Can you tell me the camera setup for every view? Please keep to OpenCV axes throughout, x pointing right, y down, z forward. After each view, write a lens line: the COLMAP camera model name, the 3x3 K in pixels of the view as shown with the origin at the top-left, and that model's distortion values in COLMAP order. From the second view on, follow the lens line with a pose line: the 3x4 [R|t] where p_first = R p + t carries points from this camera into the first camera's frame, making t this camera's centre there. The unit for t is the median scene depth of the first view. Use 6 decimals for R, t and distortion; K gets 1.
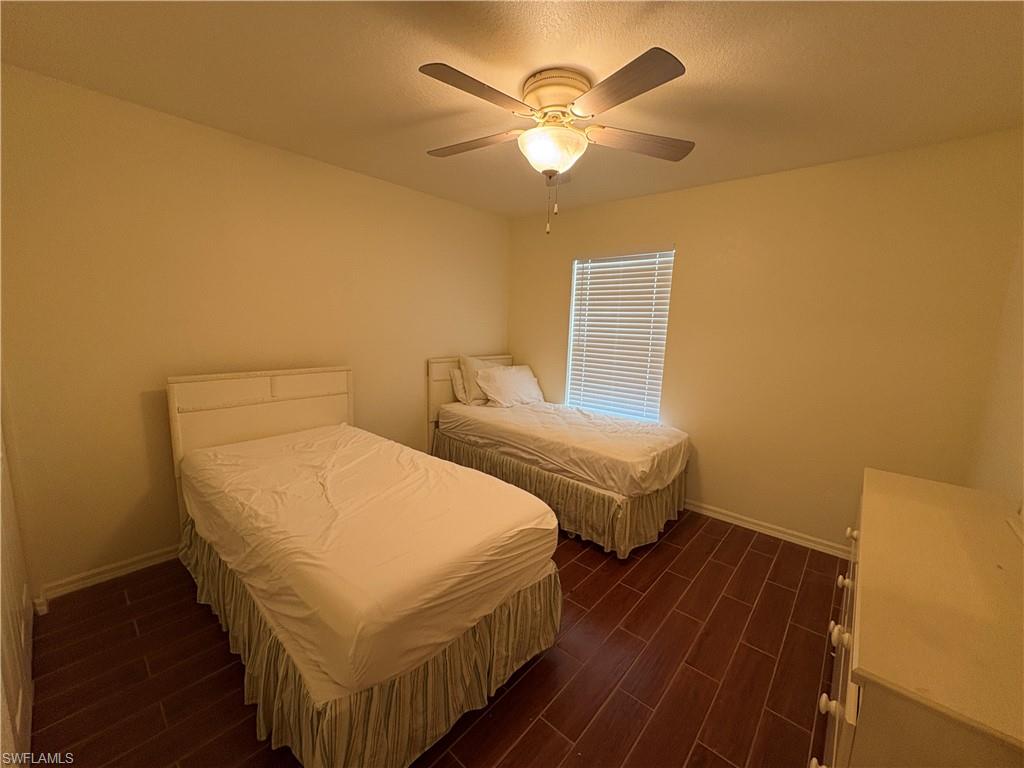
lens RADIAL K [[409.0, 0, 513.6], [0, 409.0, 382.8], [0, 0, 1]] dist [-0.001479, -0.000077]
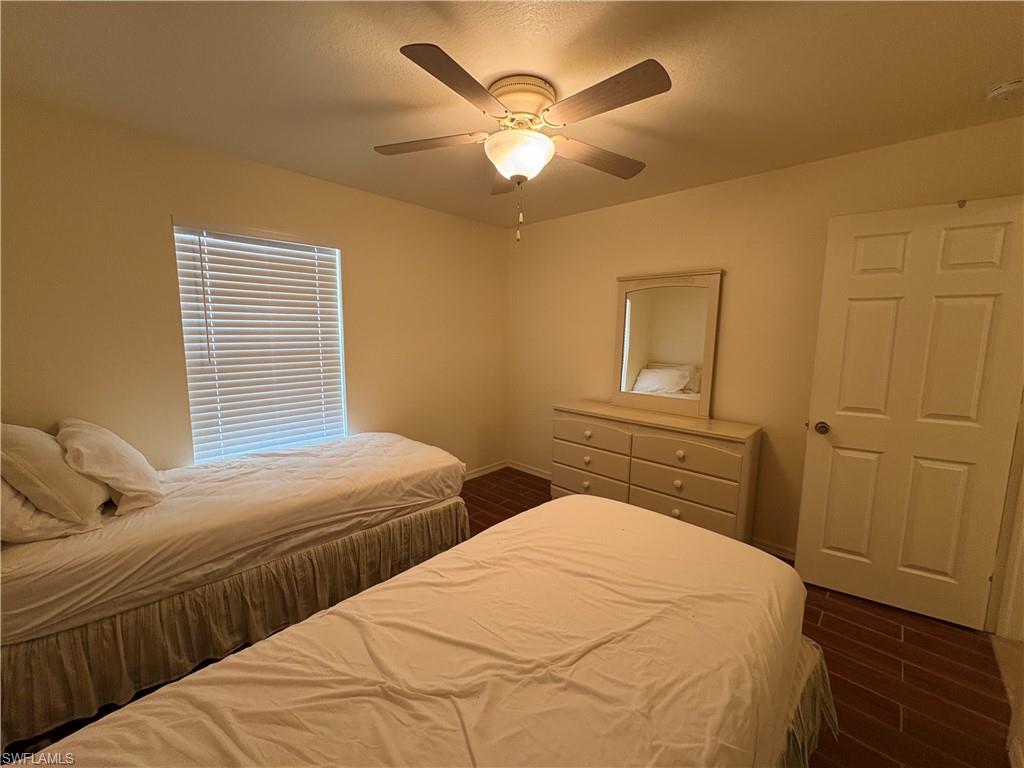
lens RADIAL K [[409.0, 0, 513.6], [0, 409.0, 382.8], [0, 0, 1]] dist [-0.001479, -0.000077]
pose [[0.045164, -0.157217, 0.986531, -0.645814], [0.142647, 0.978434, 0.149396, -0.128049], [-0.988743, 0.133978, 0.066617, 0.694231]]
